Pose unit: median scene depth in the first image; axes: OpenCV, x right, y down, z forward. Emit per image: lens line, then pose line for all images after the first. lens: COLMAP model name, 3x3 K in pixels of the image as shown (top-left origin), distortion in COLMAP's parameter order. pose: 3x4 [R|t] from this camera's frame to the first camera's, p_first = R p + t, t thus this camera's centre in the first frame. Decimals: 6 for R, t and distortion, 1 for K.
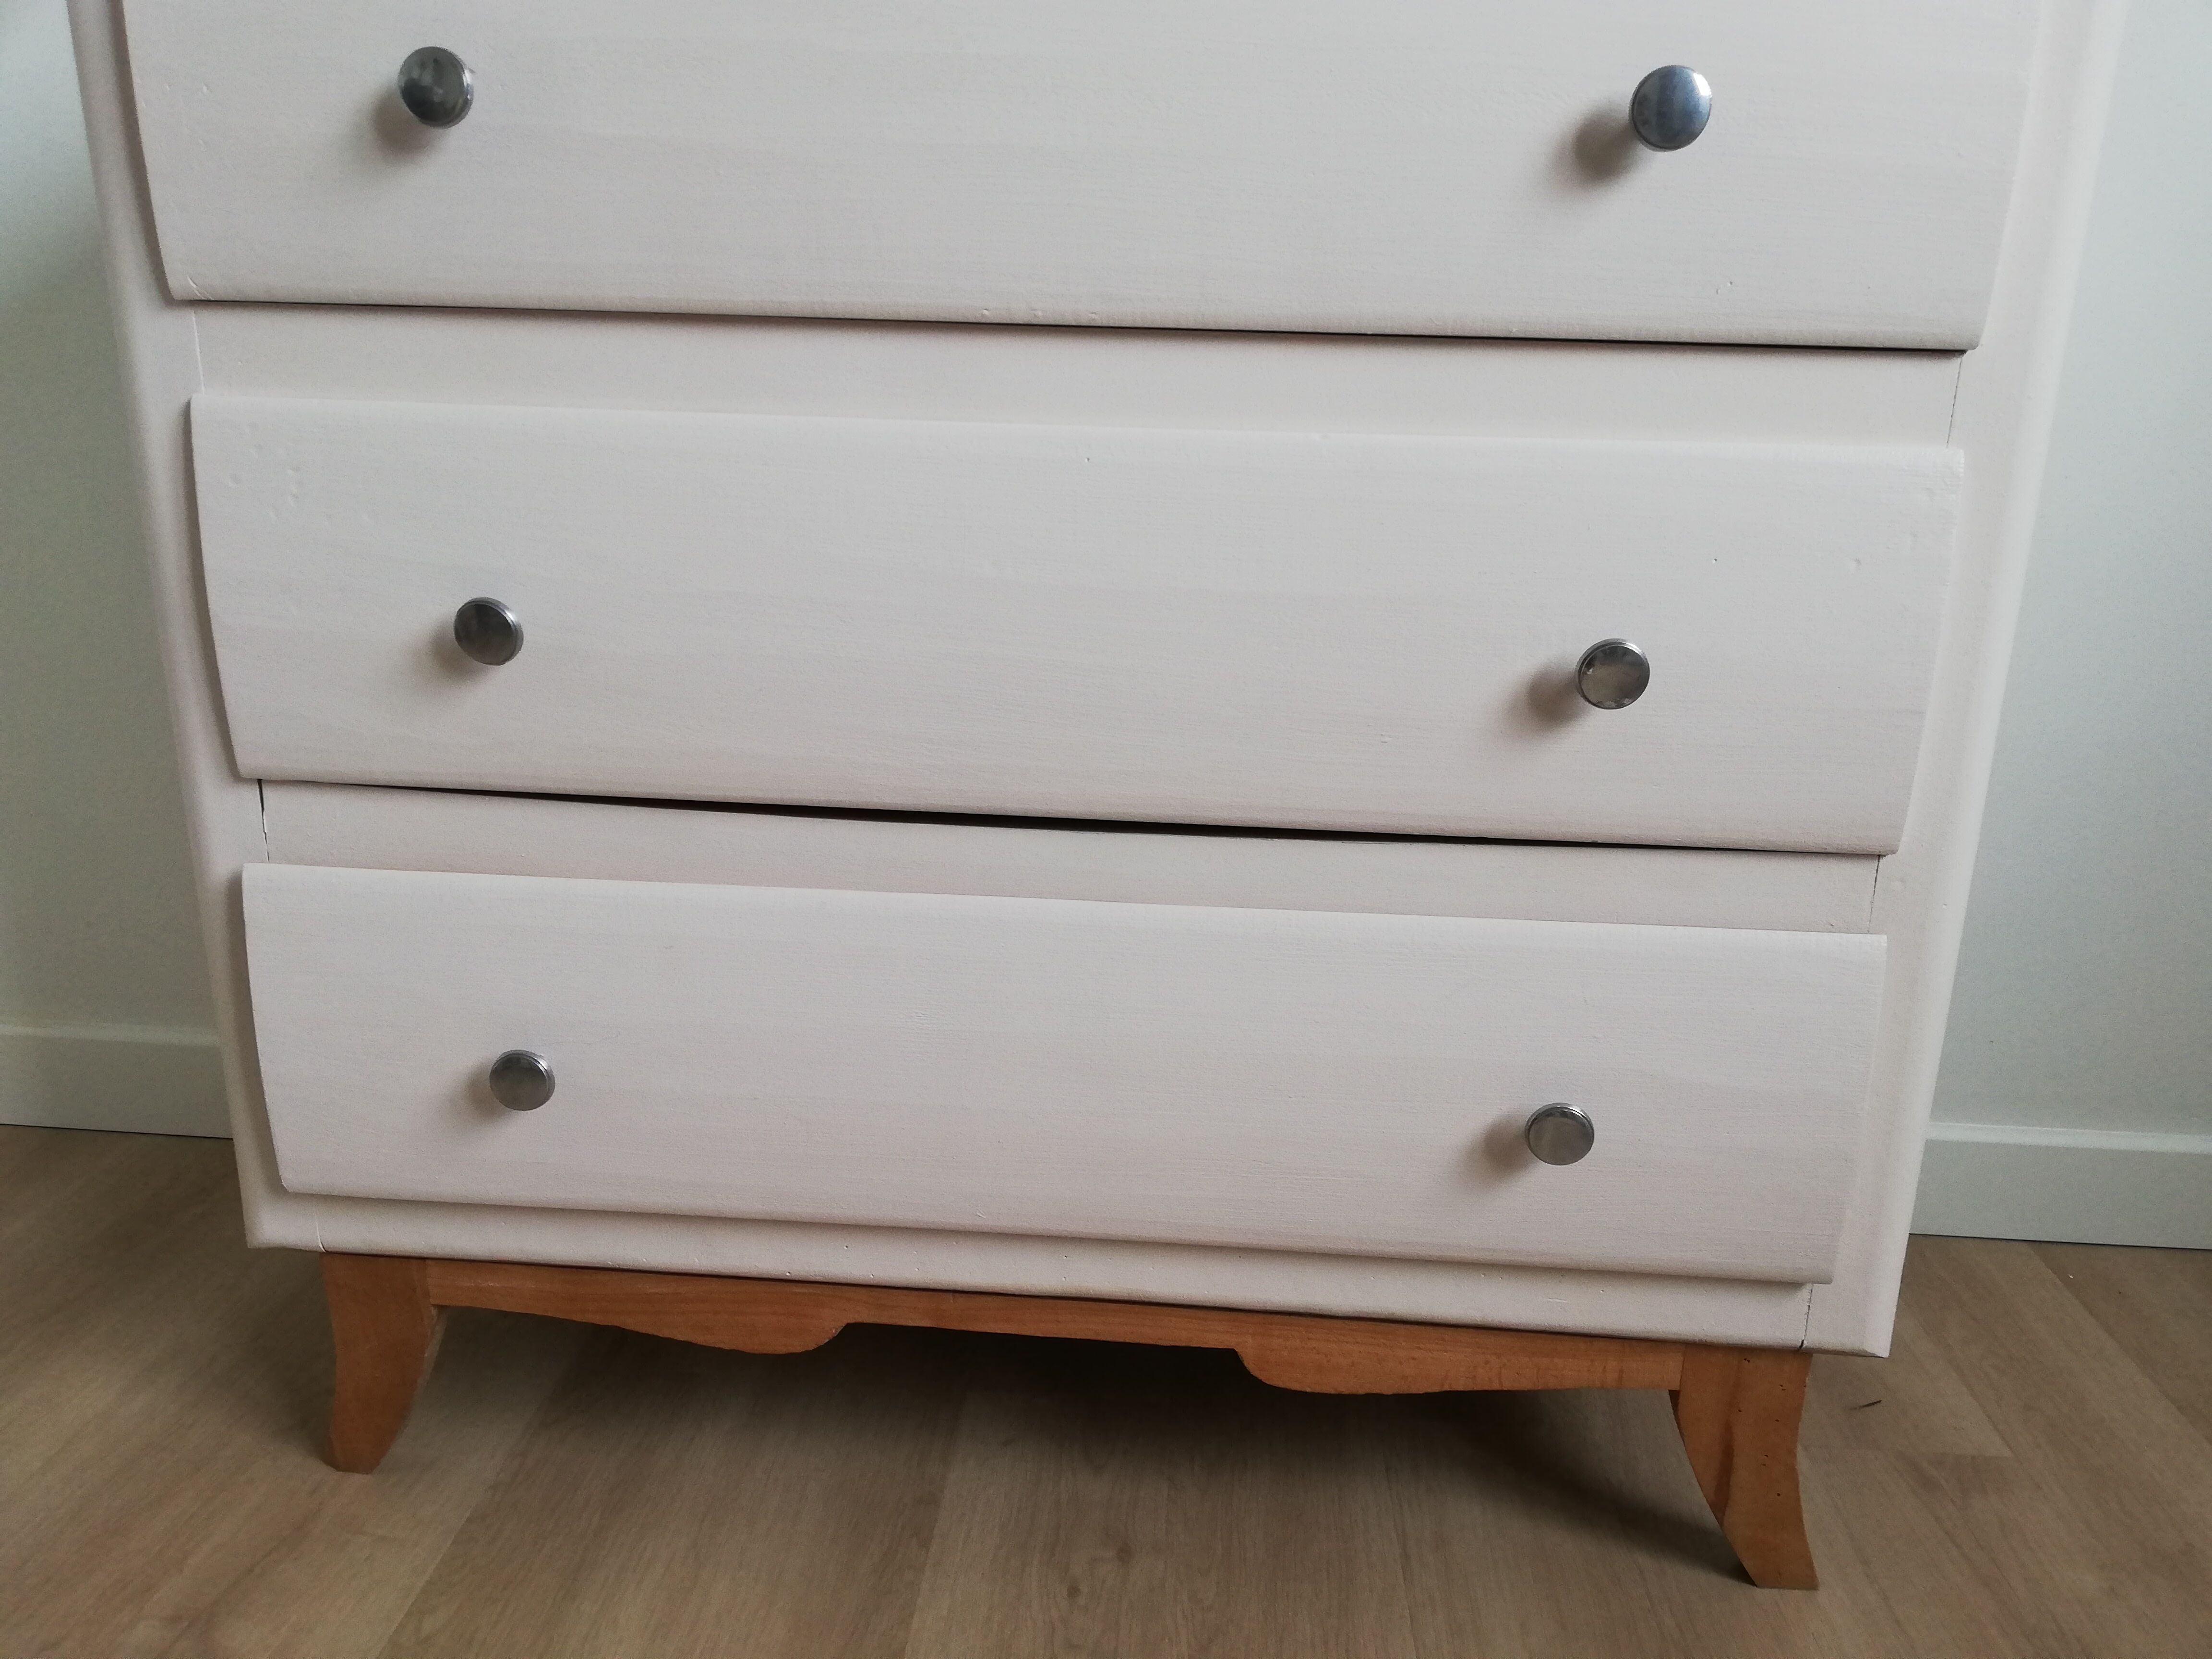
lens RADIAL K [[1680.9, 0, 1020.1], [0, 1680.9, 826.3], [0, 0, 1]] dist [0.049378, -0.073786]
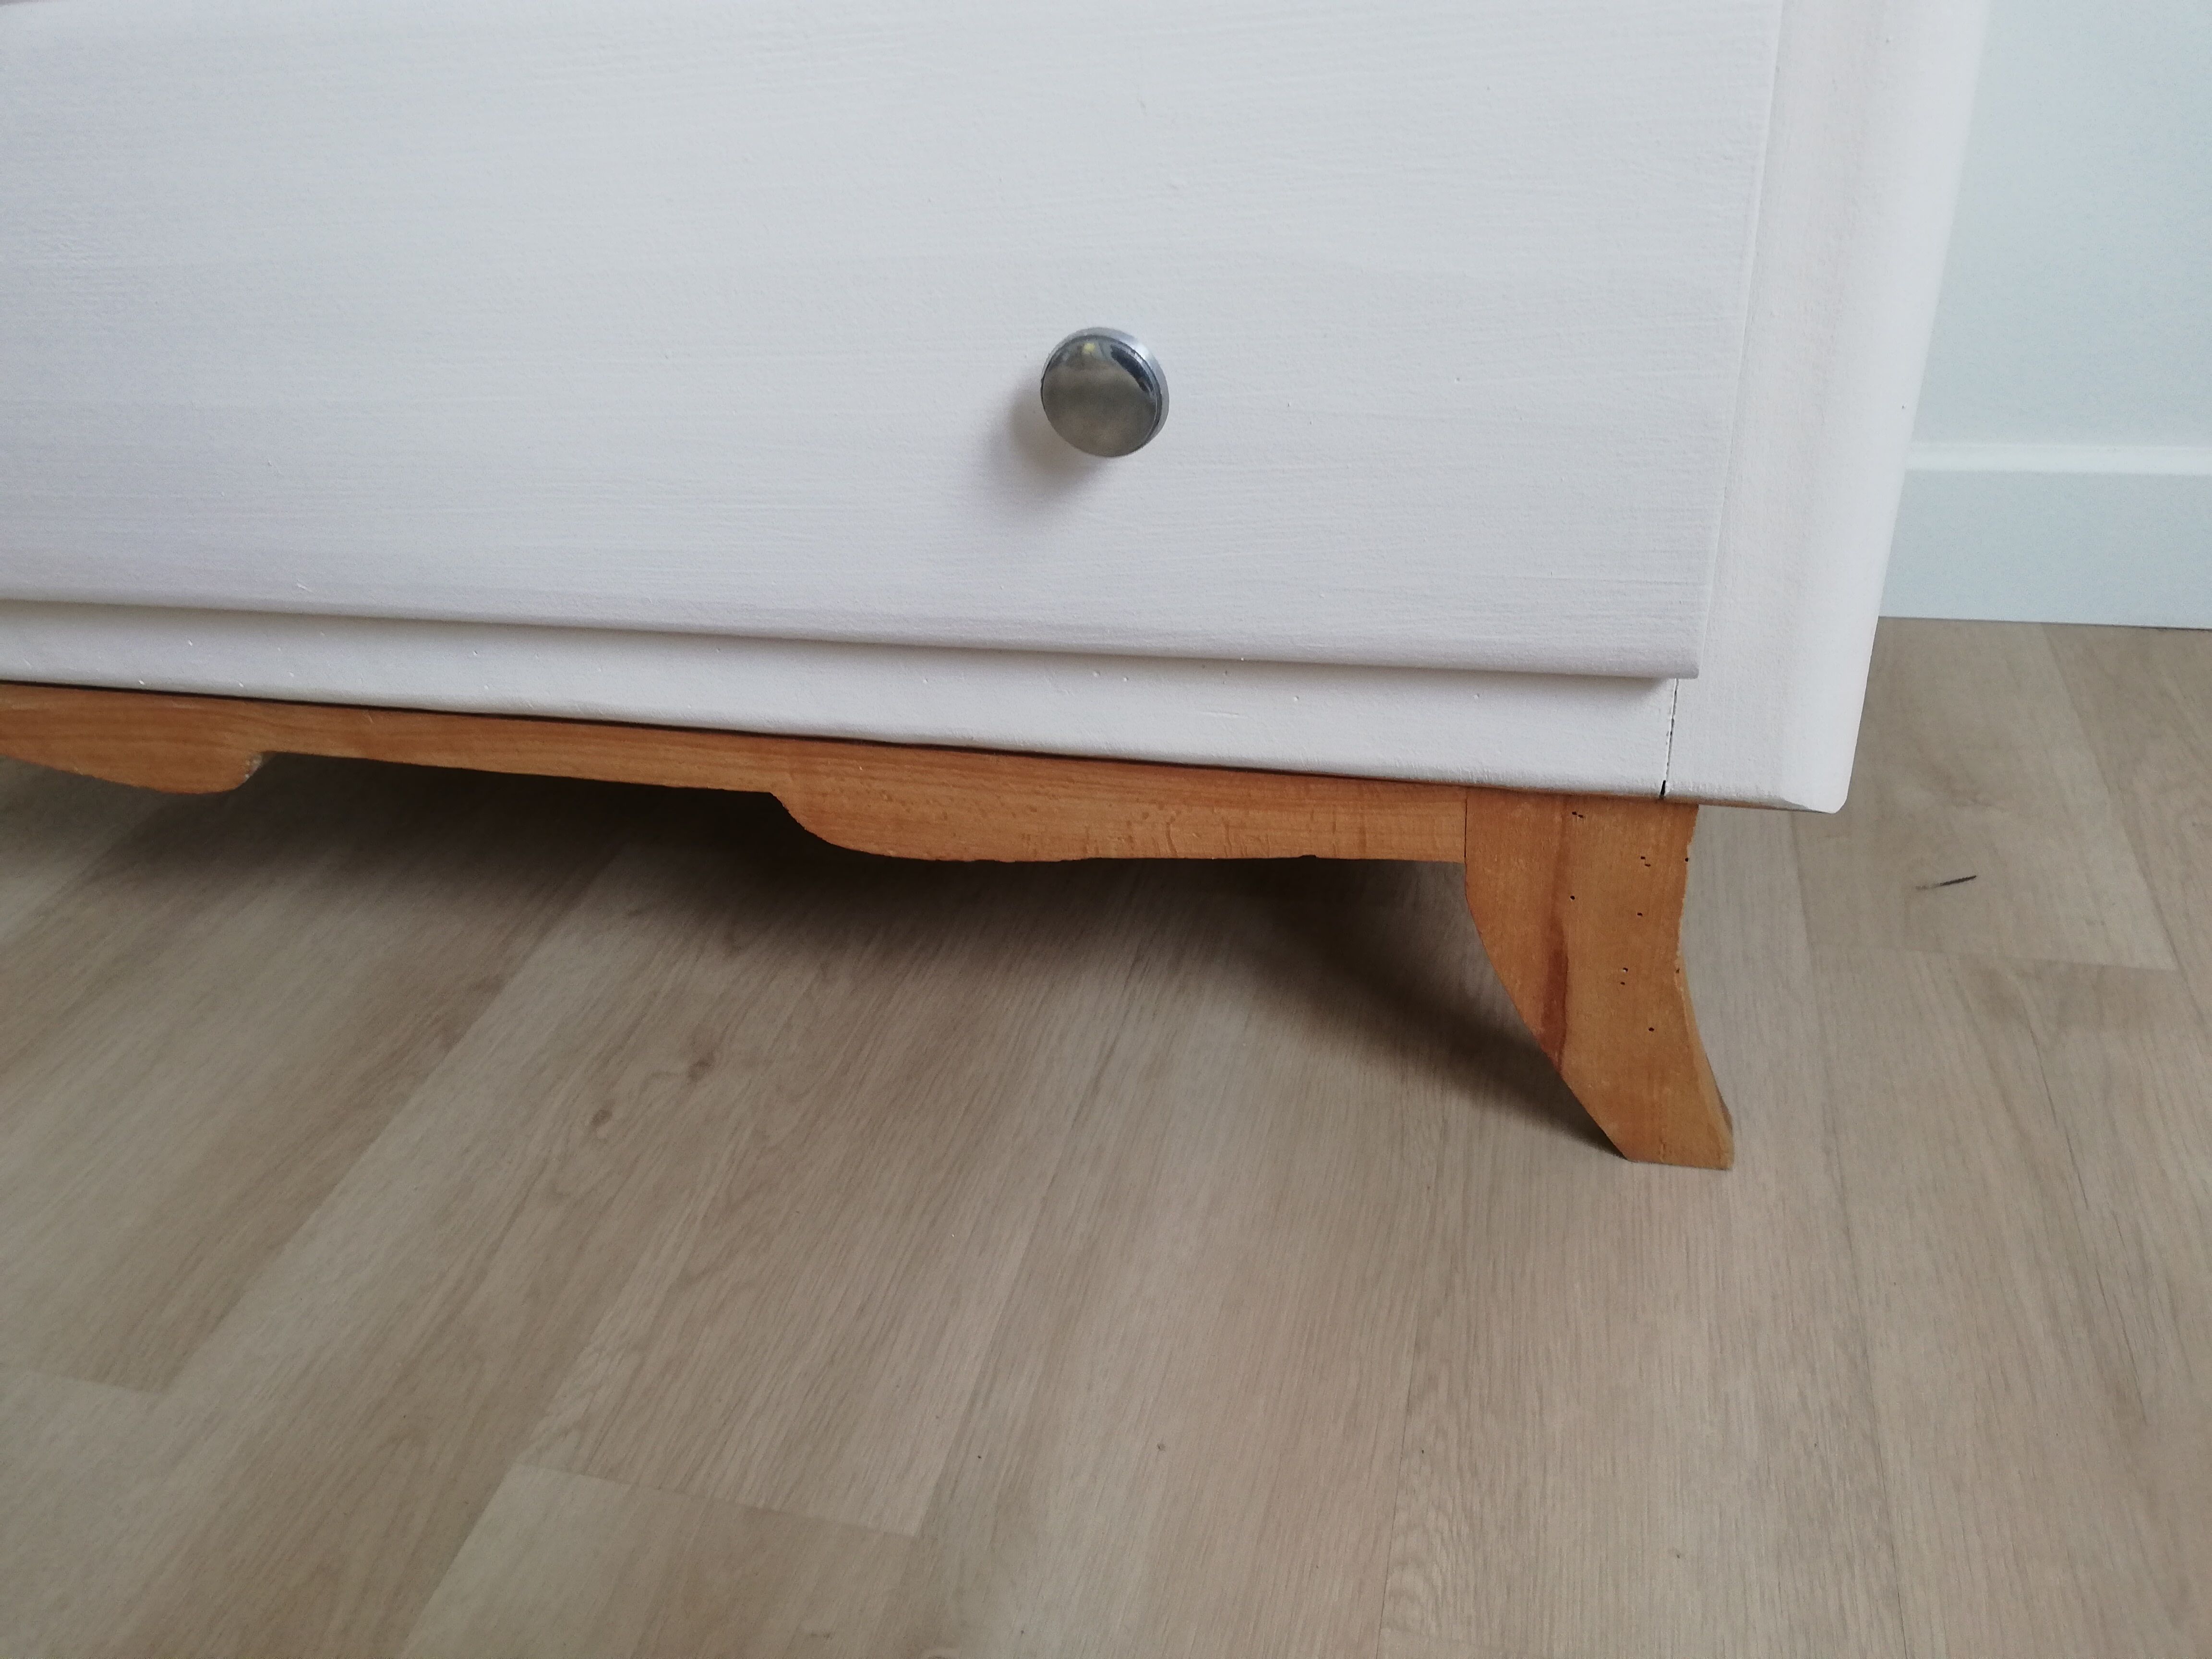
lens RADIAL K [[1680.9, 0, 1020.1], [0, 1680.9, 826.3], [0, 0, 1]] dist [0.049378, -0.073786]
pose [[0.979252, 0.011984, -0.202293, 0.348281], [0.052274, 0.949528, 0.309296, 0.129406], [0.195790, -0.313454, 0.929200, 0.422303]]
